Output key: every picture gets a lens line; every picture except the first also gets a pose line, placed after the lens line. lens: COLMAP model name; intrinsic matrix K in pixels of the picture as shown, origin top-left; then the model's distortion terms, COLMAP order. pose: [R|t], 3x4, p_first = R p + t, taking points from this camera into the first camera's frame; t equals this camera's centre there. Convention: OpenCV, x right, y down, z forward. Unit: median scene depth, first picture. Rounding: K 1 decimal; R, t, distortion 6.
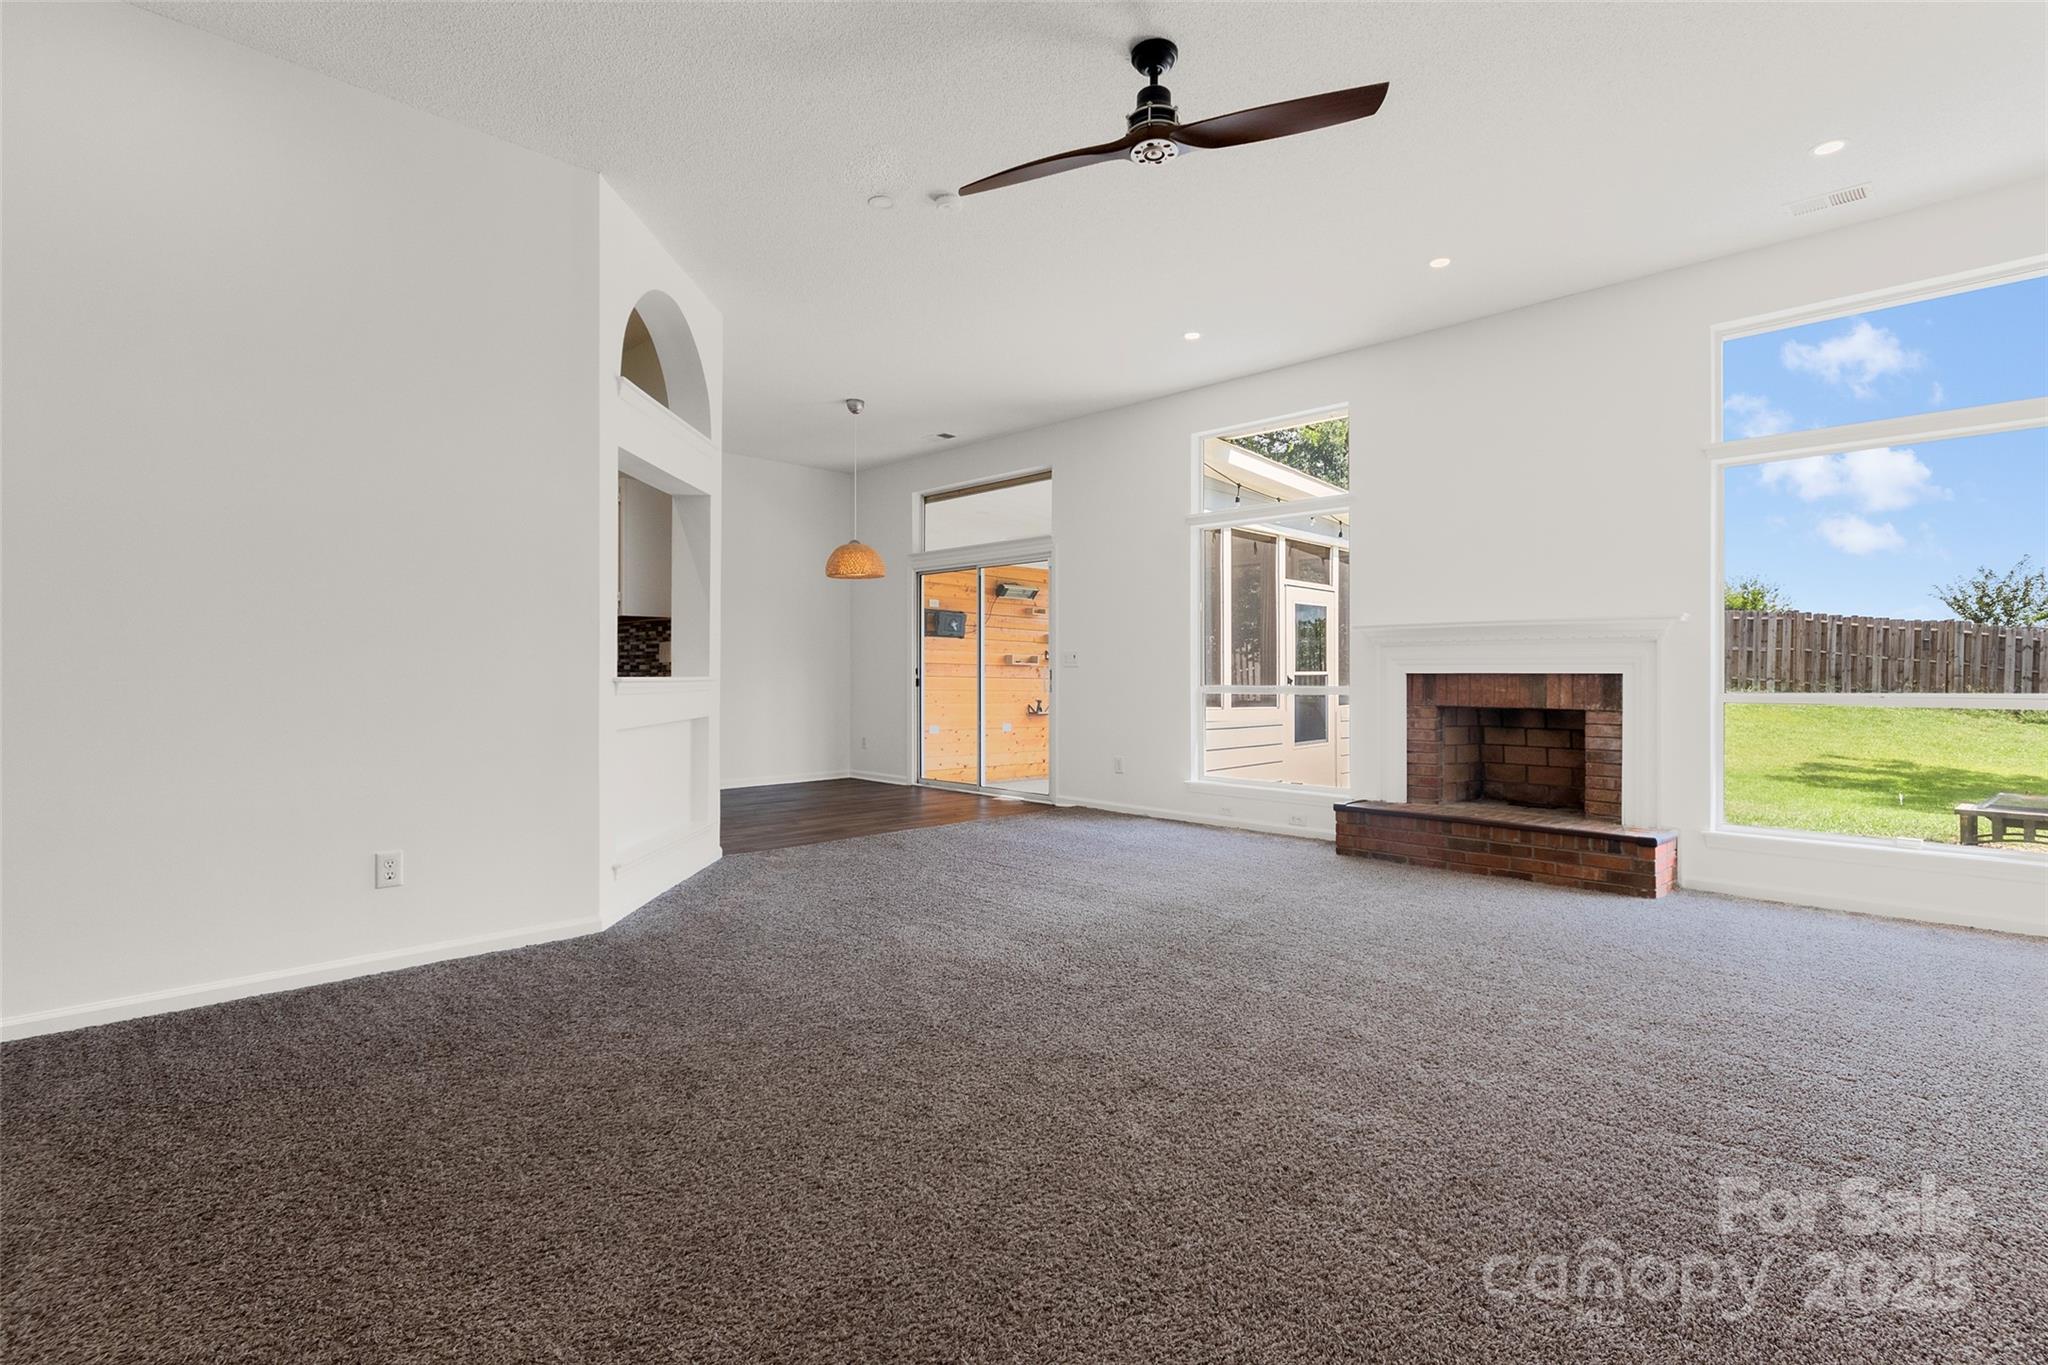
lens RADIAL K [[974.7, 0, 1030.9], [0, 974.7, 672.1], [0, 0, 1]] dist [0.002352, 0.000552]
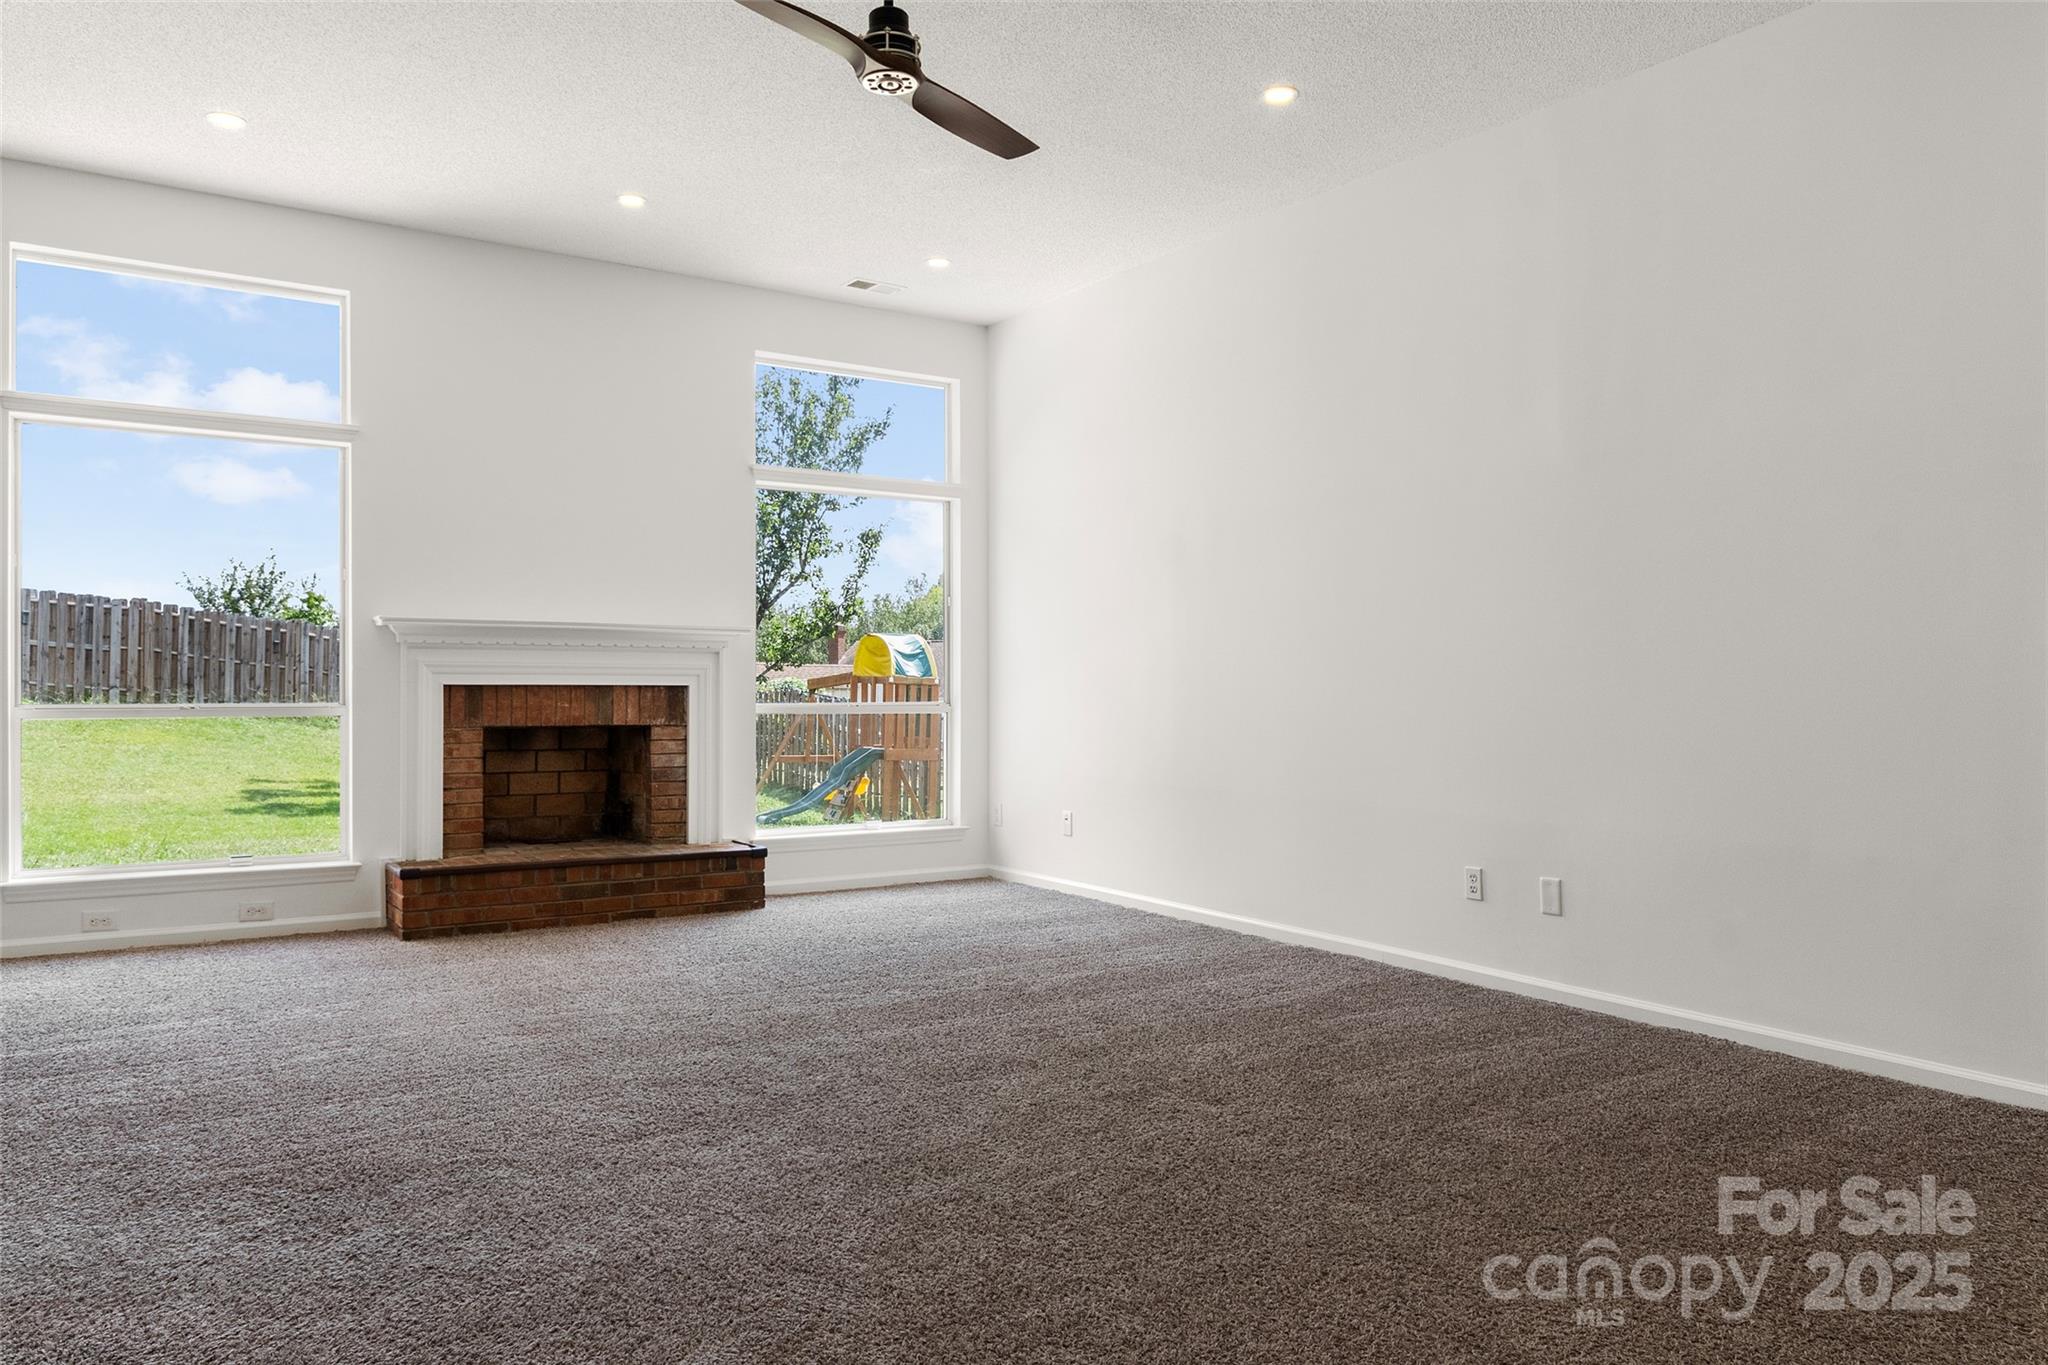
lens RADIAL K [[1406.9, 0, 1018.7], [0, 1406.9, 682.4], [0, 0, 1]] dist [-0.009569, -0.001652]
pose [[0.193916, 0.001102, 0.981018, -0.586293], [-0.006175, 0.999981, 0.000098, -0.003312], [-0.980999, -0.006077, 0.193919, 0.359923]]
